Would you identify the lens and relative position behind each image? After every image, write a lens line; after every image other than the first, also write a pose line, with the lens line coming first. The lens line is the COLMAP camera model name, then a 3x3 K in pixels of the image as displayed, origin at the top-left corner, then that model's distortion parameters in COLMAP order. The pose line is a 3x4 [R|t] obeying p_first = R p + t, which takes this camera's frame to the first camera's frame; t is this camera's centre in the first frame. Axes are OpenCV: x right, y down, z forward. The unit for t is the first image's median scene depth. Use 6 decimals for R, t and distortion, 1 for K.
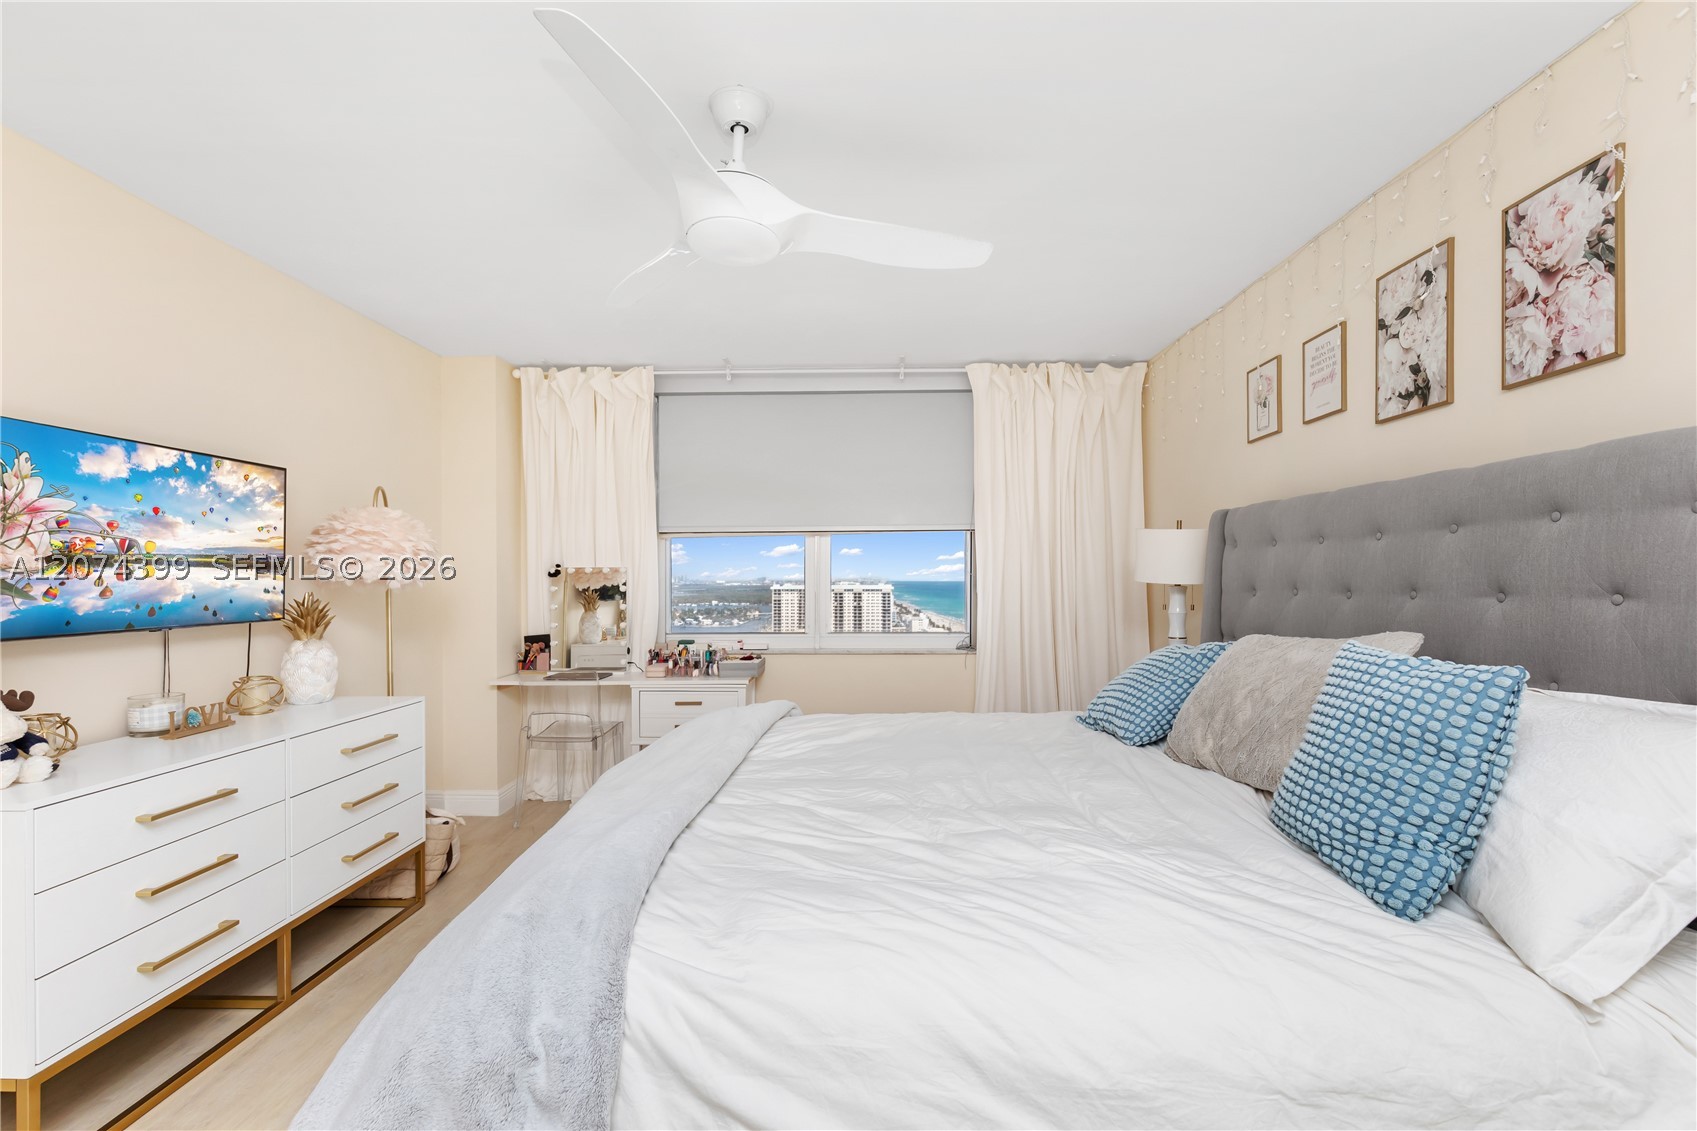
lens RADIAL K [[781.8, 0, 846.5], [0, 781.8, 581.0], [0, 0, 1]] dist [0.003244, -0.000011]
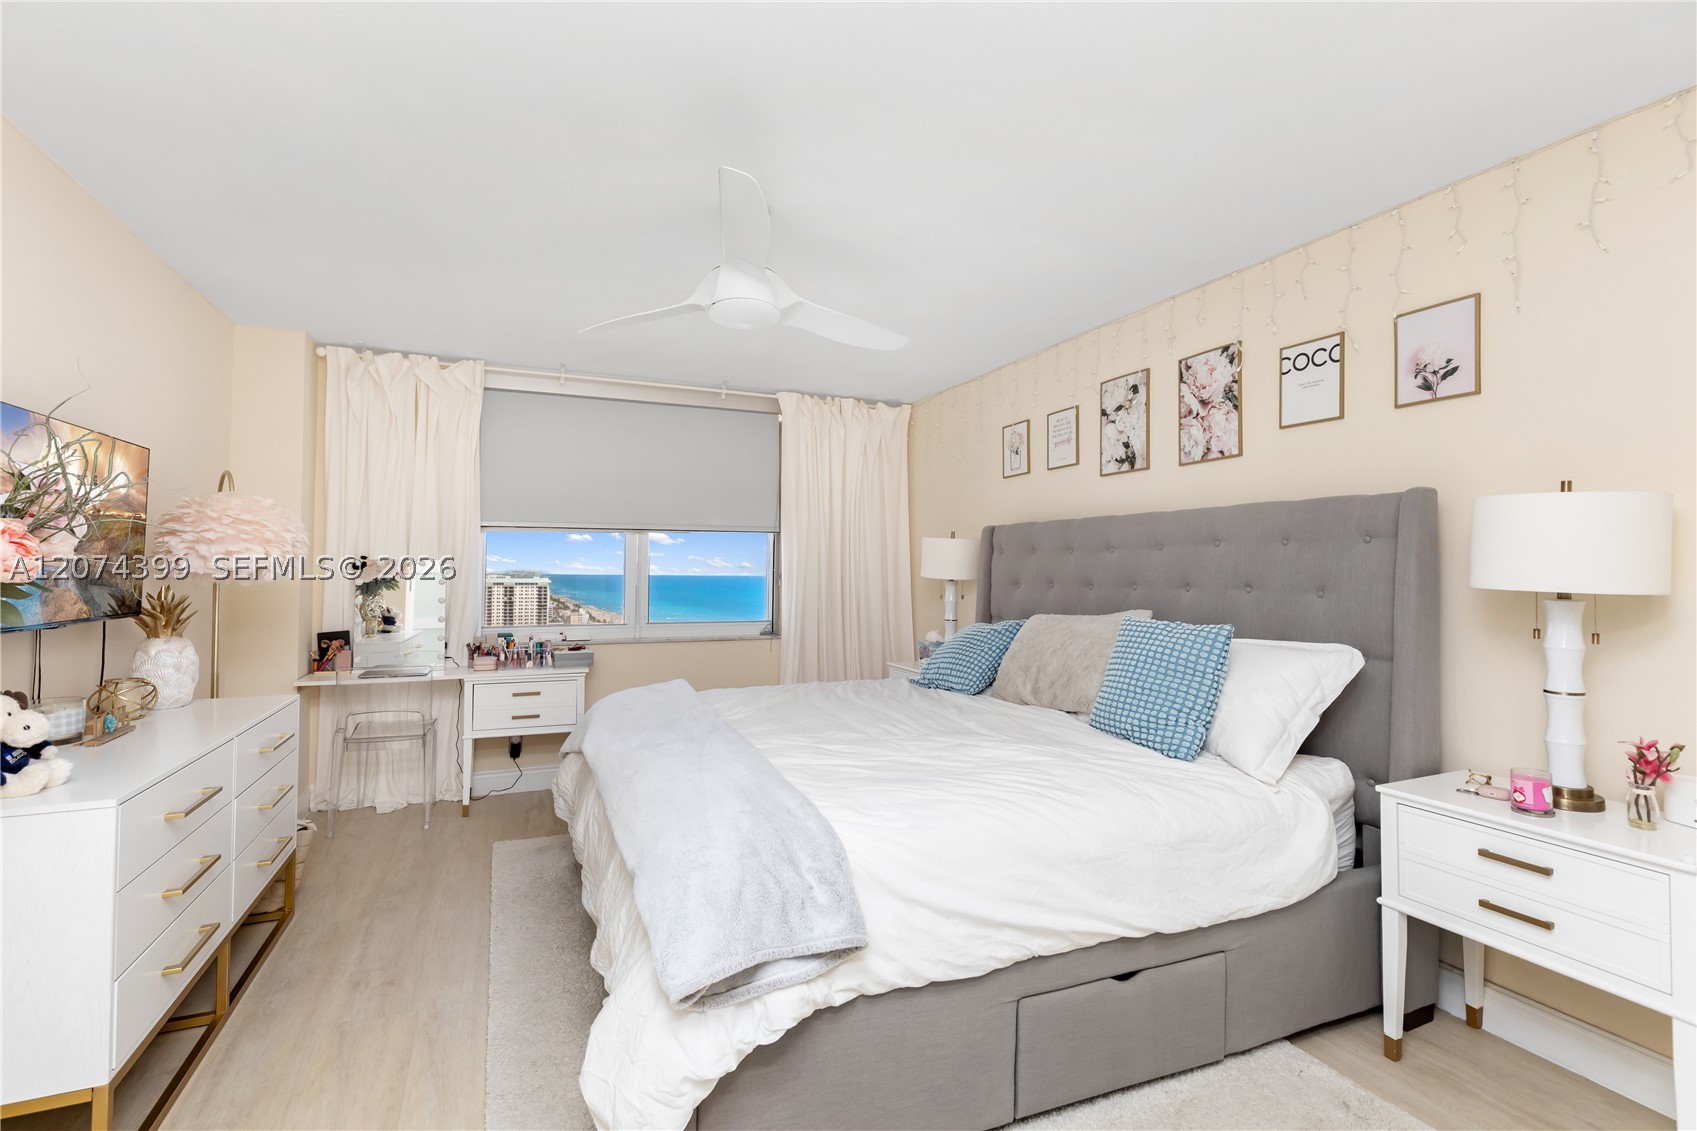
lens RADIAL K [[781.8, 0, 844.5], [0, 781.8, 556.8], [0, 0, 1]] dist [0.003244, -0.000011]
pose [[0.909566, 0.016313, 0.415240, -0.430277], [-0.006711, 0.999676, -0.024572, -0.001613], [-0.415506, 0.019563, 0.909380, -0.190901]]
